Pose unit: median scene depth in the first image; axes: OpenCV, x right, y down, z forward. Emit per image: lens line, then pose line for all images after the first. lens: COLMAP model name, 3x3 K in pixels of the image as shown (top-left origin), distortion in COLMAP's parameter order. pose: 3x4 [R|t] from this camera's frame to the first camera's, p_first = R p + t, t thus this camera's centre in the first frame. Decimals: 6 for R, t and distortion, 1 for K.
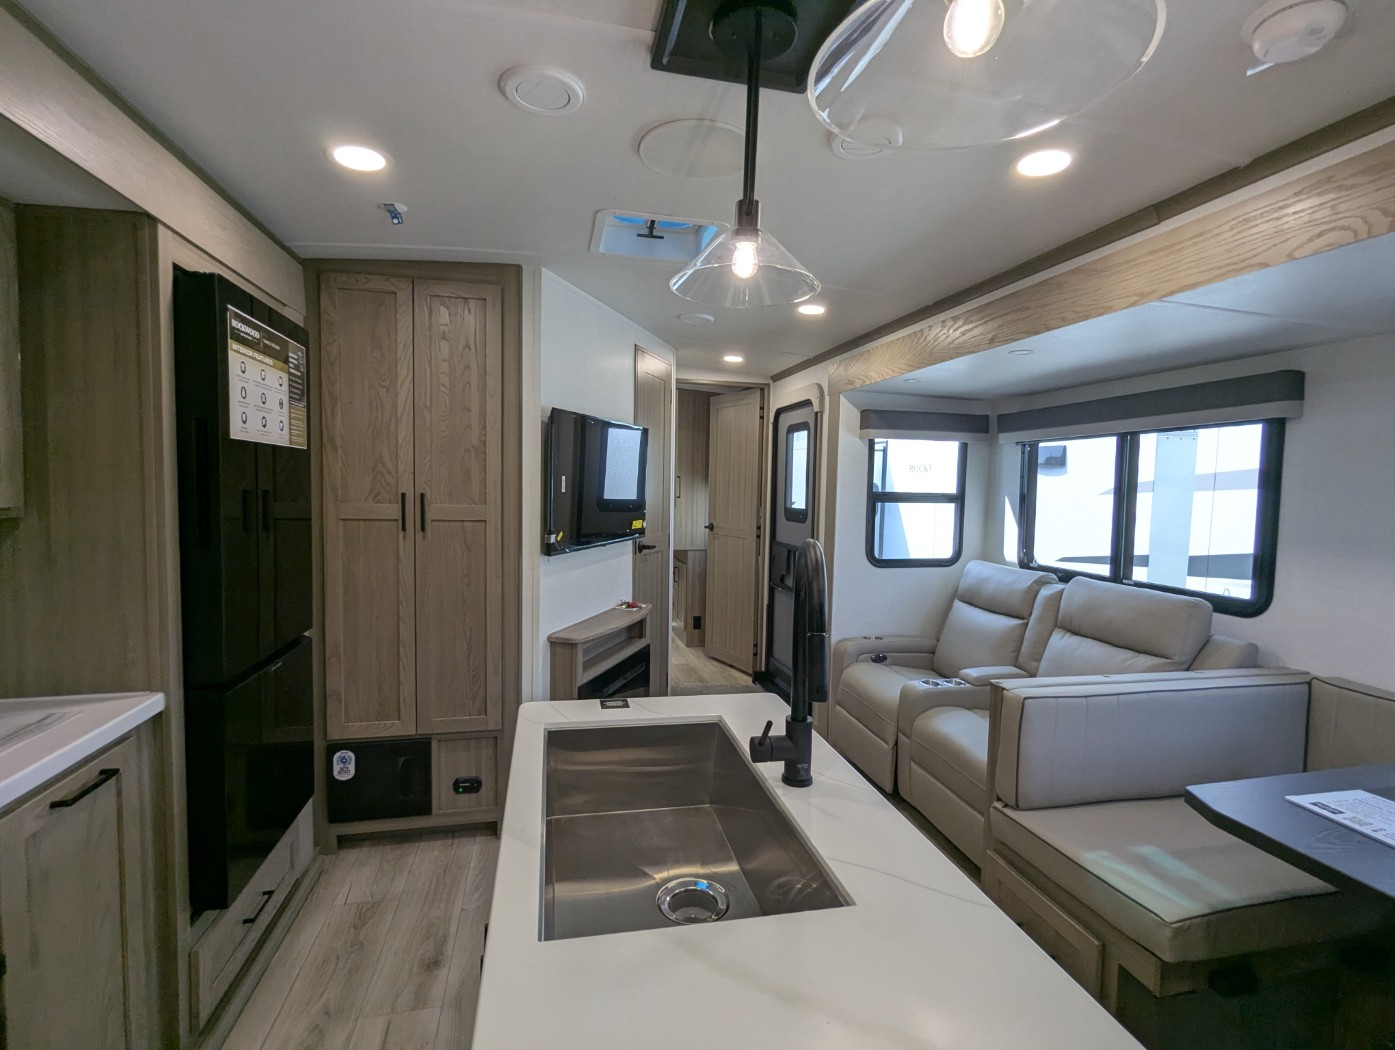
lens RADIAL K [[664.3, 0, 698.2], [0, 664.3, 527.7], [0, 0, 1]] dist [-0.003425, 0.002525]
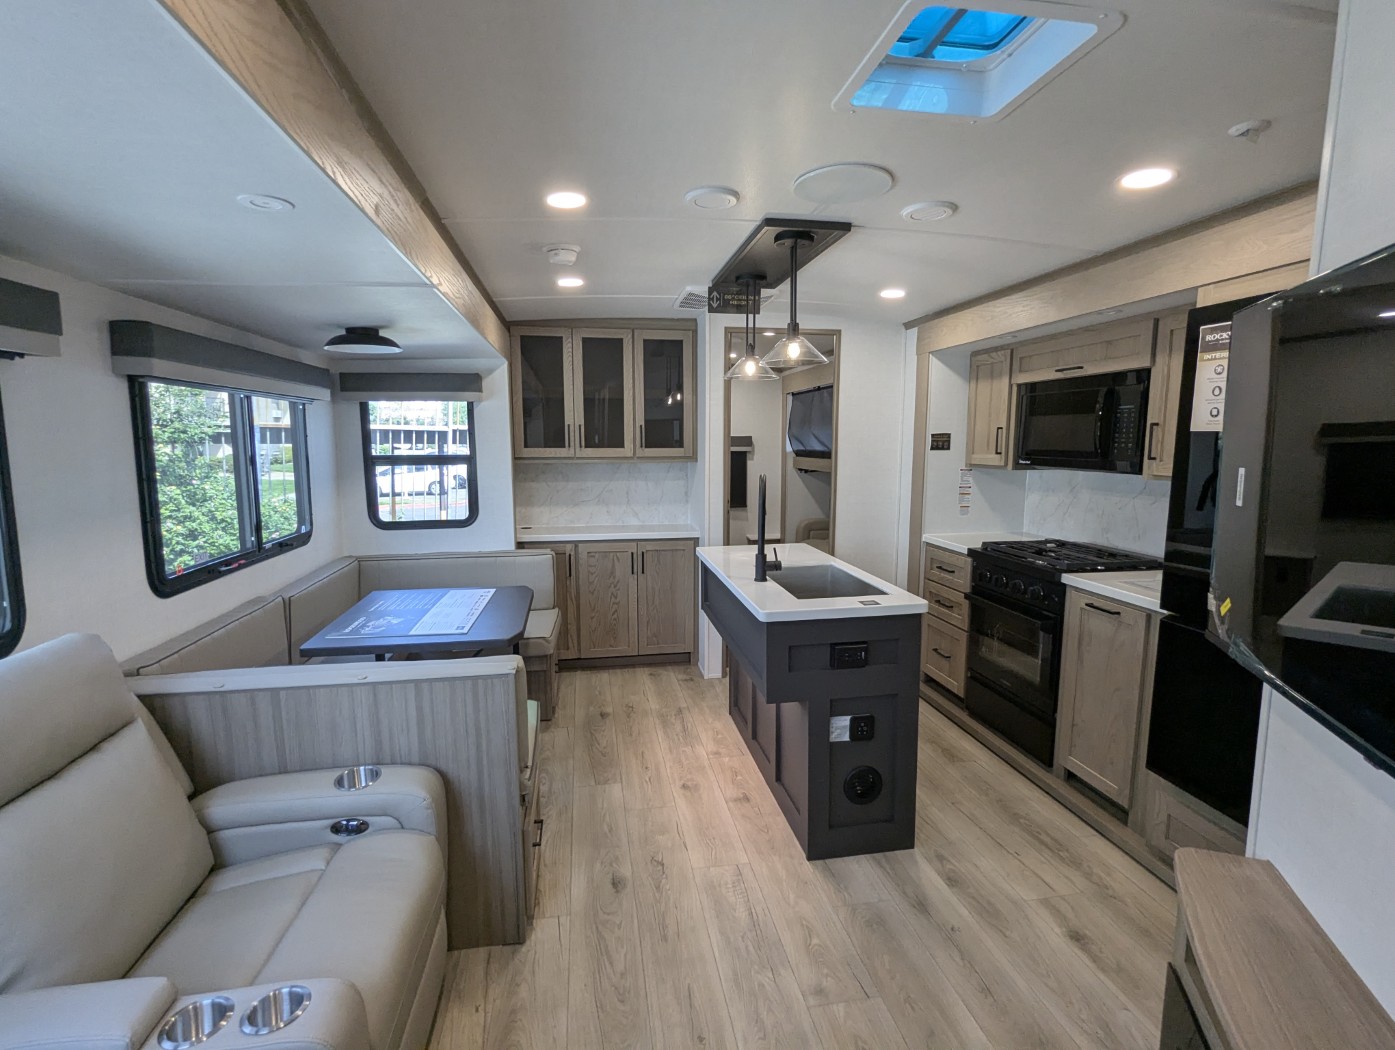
lens RADIAL K [[664.3, 0, 696.5], [0, 664.3, 531.0], [0, 0, 1]] dist [-0.003425, 0.002525]
pose [[-0.998191, -0.027461, 0.053494, 0.123560], [-0.015906, 0.978525, 0.205514, -0.129545], [-0.057989, 0.204291, -0.977191, 1.569105]]
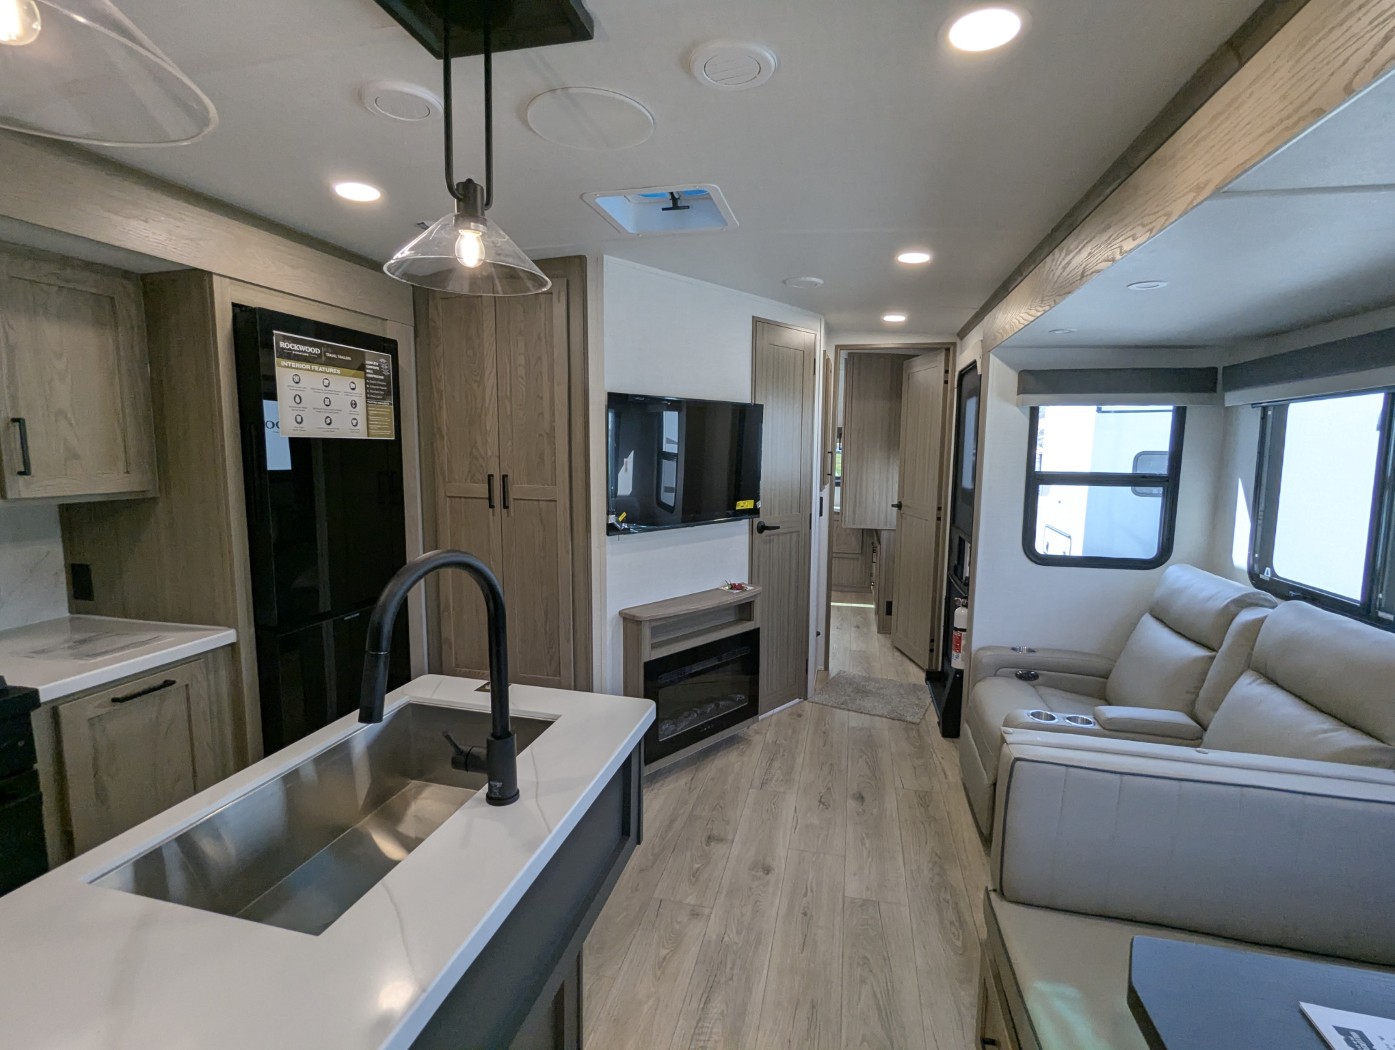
lens RADIAL K [[664.3, 0, 697.0], [0, 664.3, 526.3], [0, 0, 1]] dist [-0.003425, 0.002525]
pose [[0.897238, 0.042394, -0.439508, 0.385507], [-0.021837, 0.998423, 0.051726, -0.030725], [0.441007, -0.036813, 0.896748, 0.135523]]
